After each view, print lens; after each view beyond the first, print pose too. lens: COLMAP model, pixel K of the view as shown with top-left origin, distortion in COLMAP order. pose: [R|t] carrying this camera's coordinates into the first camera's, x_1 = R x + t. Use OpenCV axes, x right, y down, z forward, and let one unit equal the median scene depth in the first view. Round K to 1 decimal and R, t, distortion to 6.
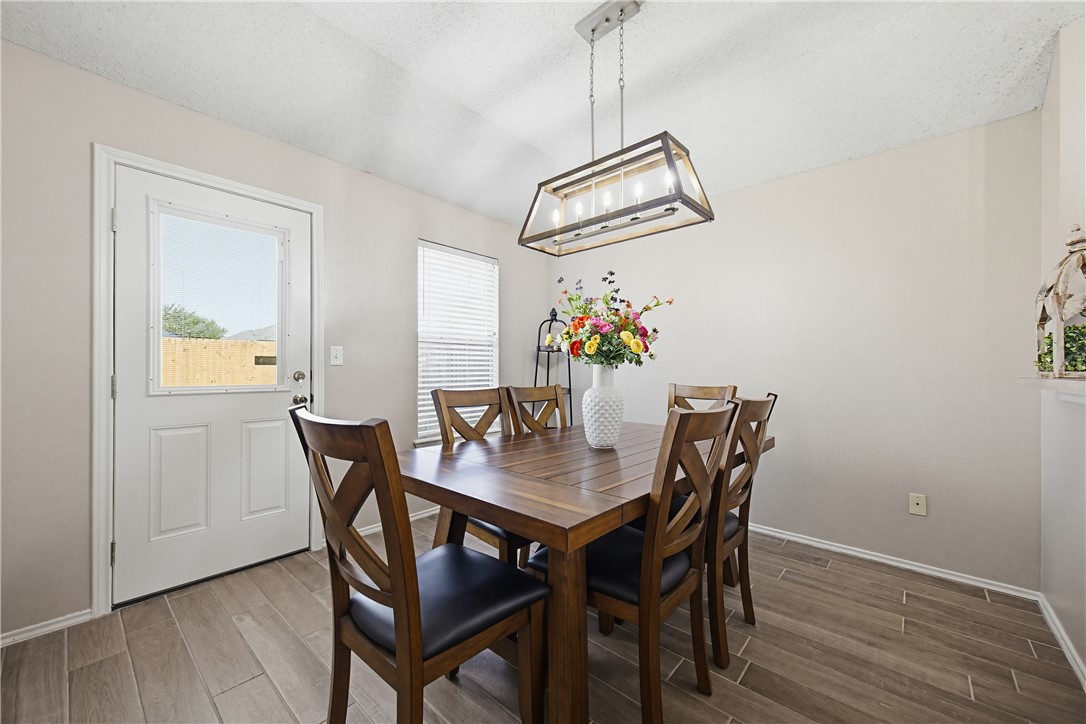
lens RADIAL K [[407.1, 0, 547.8], [0, 407.1, 360.8], [0, 0, 1]] dist [0.009413, -0.000113]
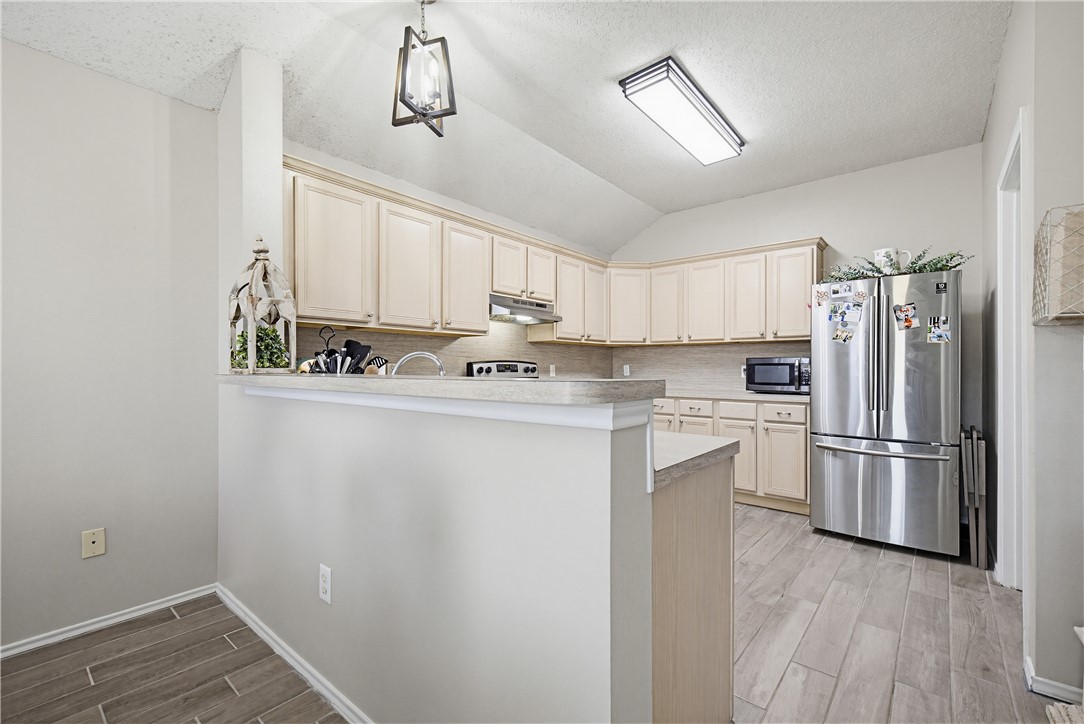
lens RADIAL K [[464.9, 0, 544.9], [0, 464.9, 361.9], [0, 0, 1]] dist [0.003698, 0.000733]
pose [[-0.019522, -0.003140, 0.999804, 0.014478], [-0.011165, 0.999933, 0.002922, -0.002058], [-0.999747, -0.011105, -0.019556, 0.242185]]
